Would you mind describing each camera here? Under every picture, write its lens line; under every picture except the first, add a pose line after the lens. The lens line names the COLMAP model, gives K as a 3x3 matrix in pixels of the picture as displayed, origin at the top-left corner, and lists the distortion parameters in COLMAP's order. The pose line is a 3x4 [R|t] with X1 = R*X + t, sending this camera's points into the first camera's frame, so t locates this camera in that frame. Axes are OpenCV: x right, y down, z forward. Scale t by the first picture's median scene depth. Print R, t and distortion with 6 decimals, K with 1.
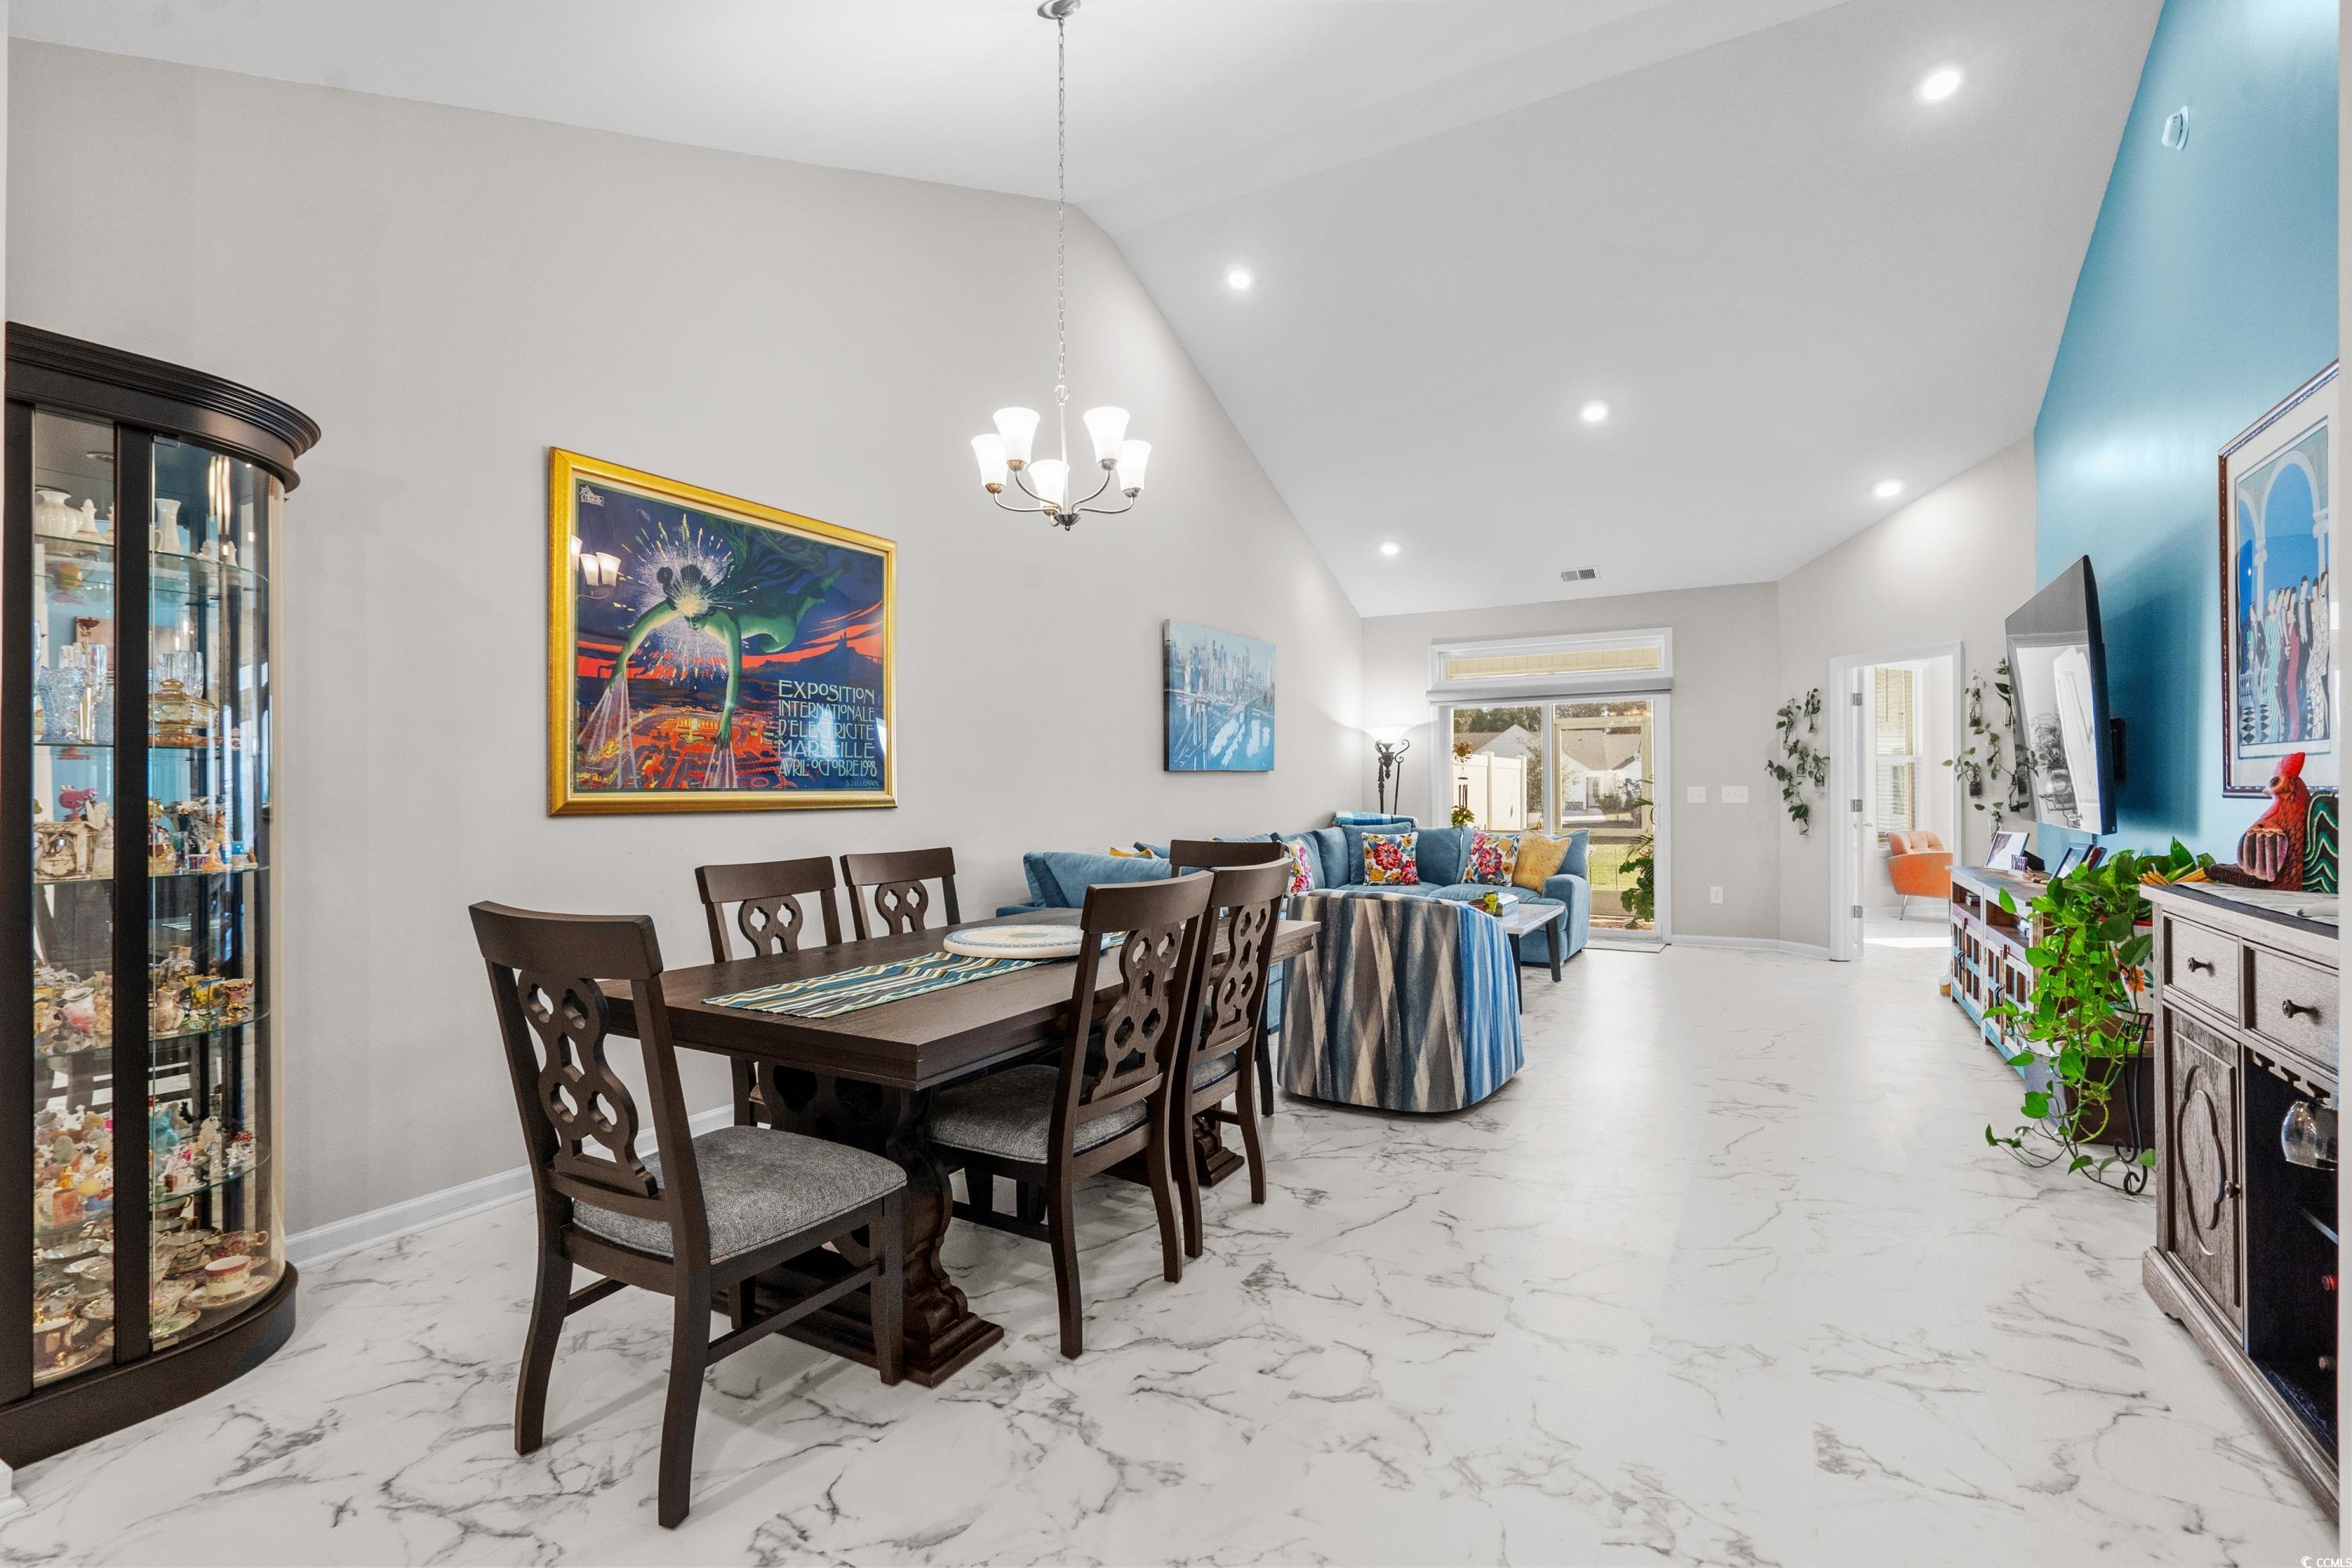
lens RADIAL K [[1062.2, 0, 1179.3], [0, 1062.2, 789.0], [0, 0, 1]] dist [-0.000707, -0.000448]
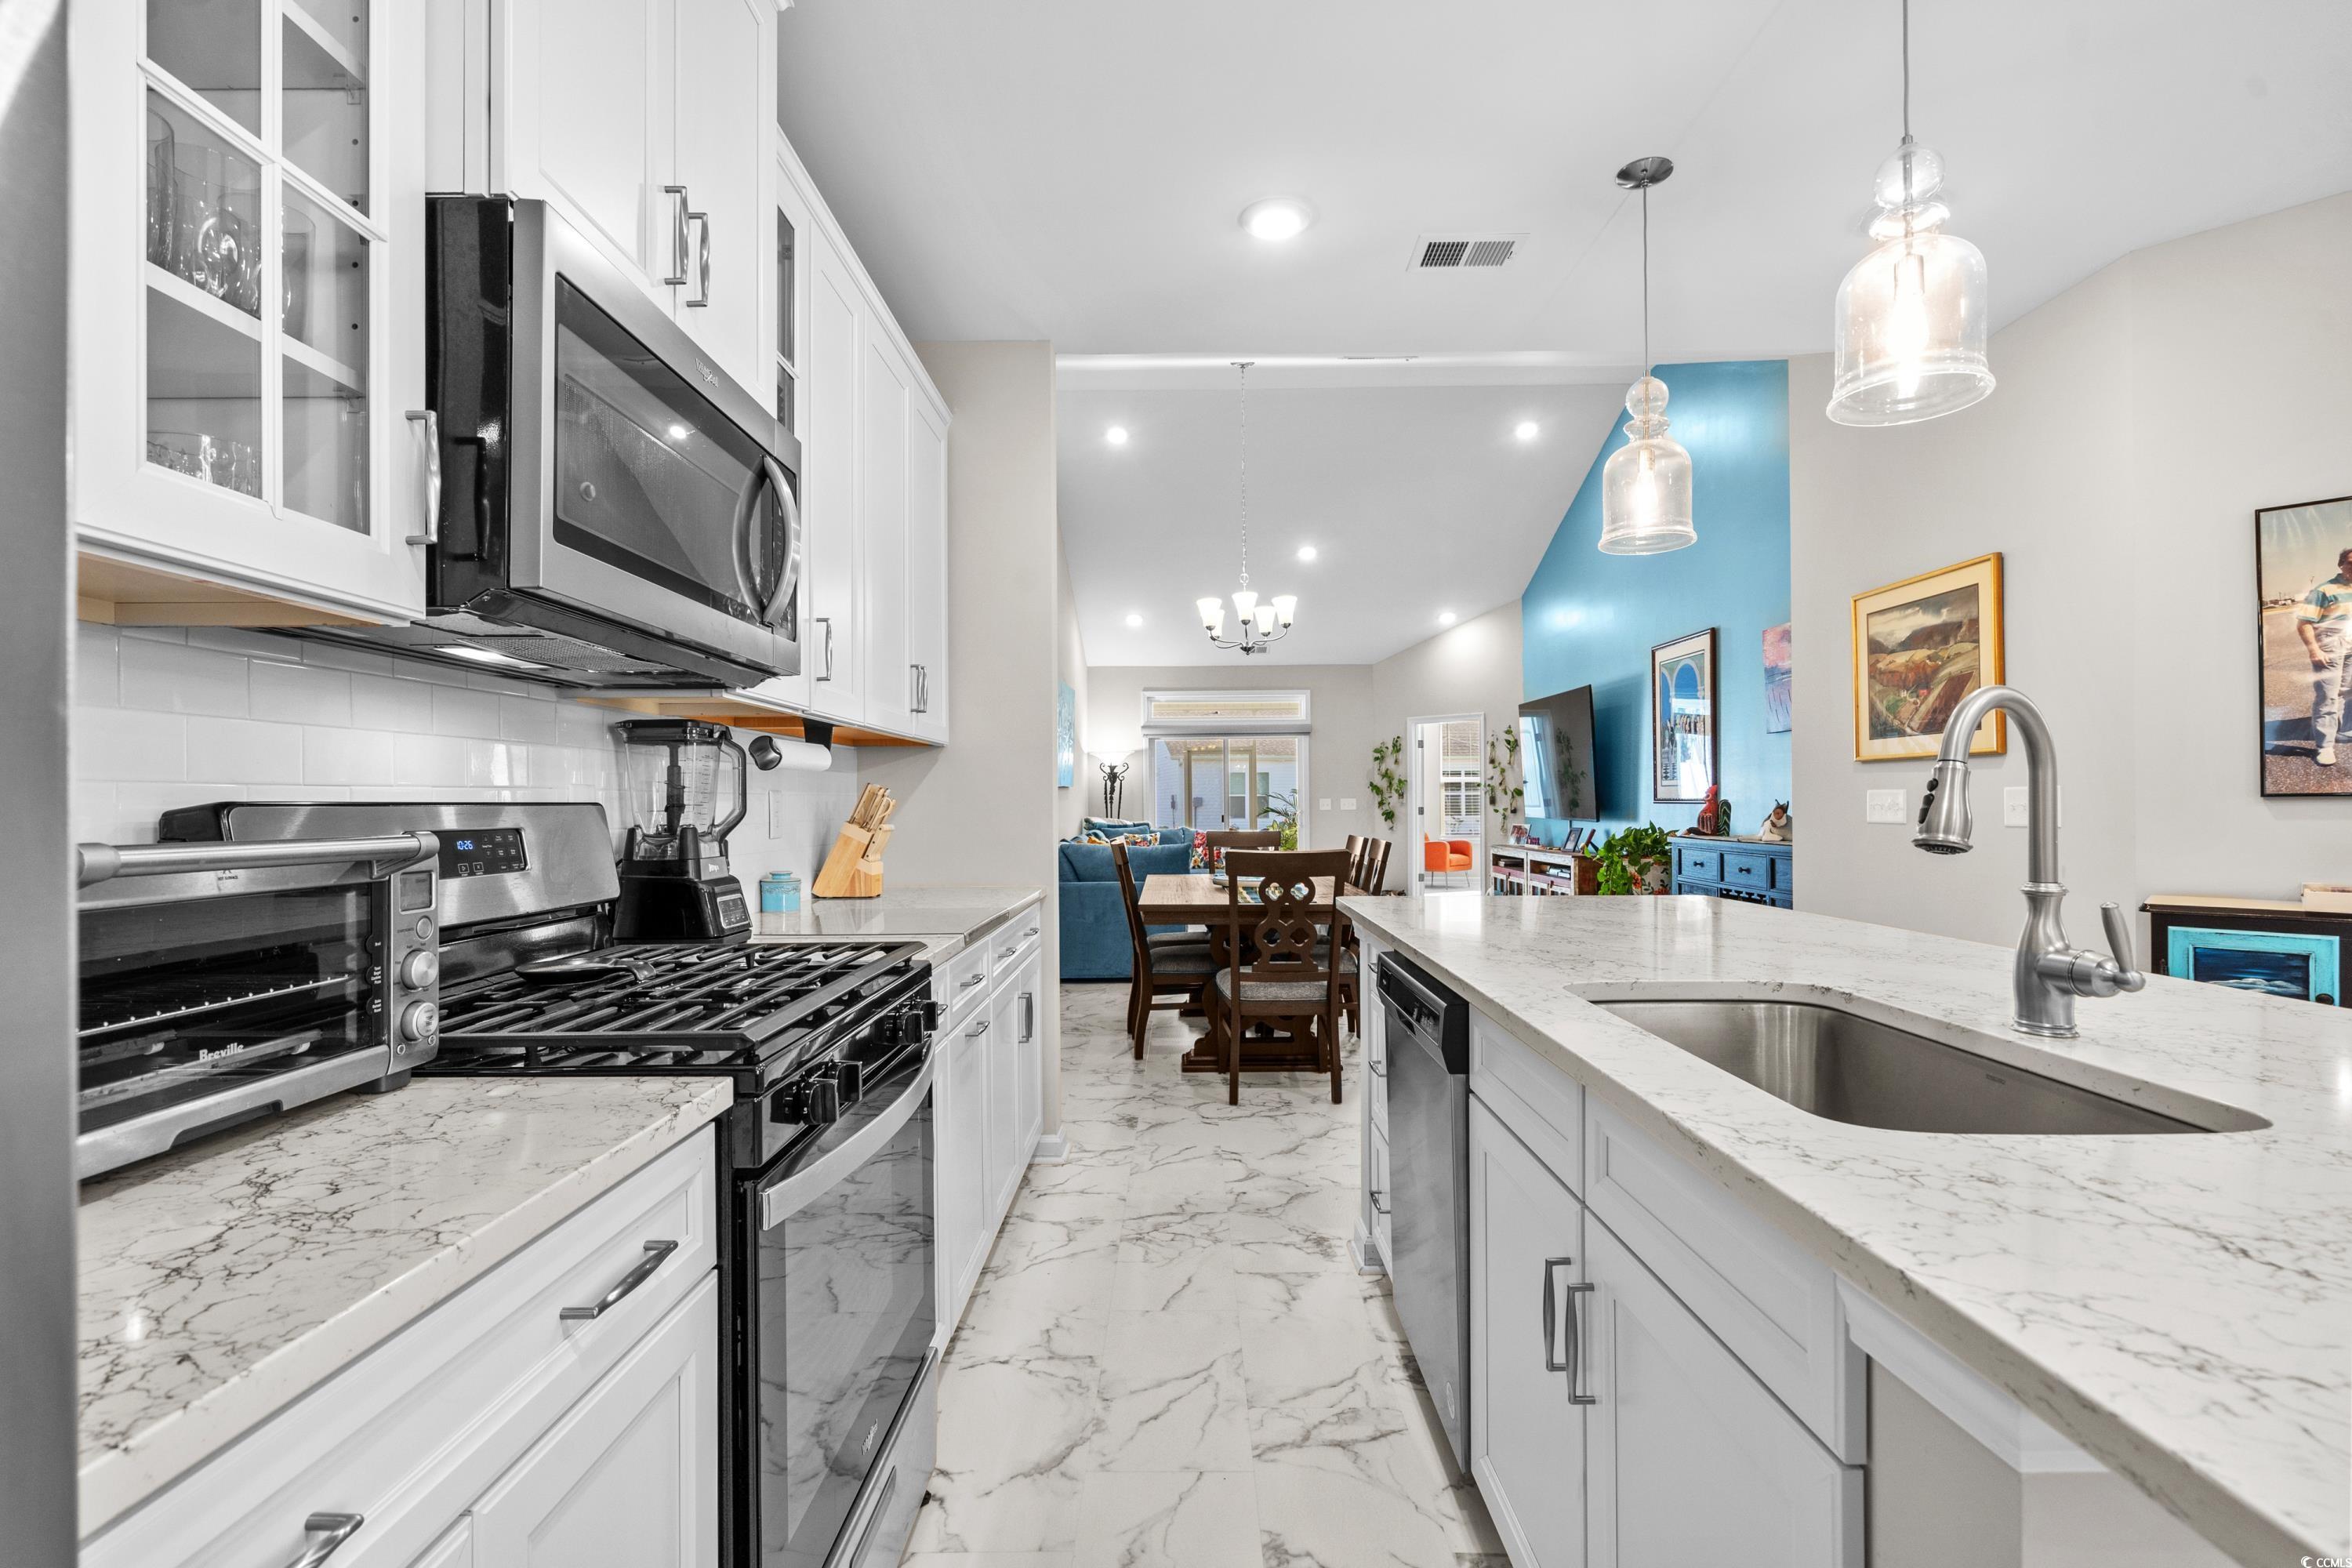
lens RADIAL K [[1071.5, 0, 1176.4], [0, 1071.5, 797.4], [0, 0, 1]] dist [-0.007803, 0.005154]
pose [[0.873238, 0.000563, 0.487294, -0.546416], [0.001935, 0.999987, -0.004622, 0.002550], [-0.487290, 0.004978, 0.873226, -0.261377]]
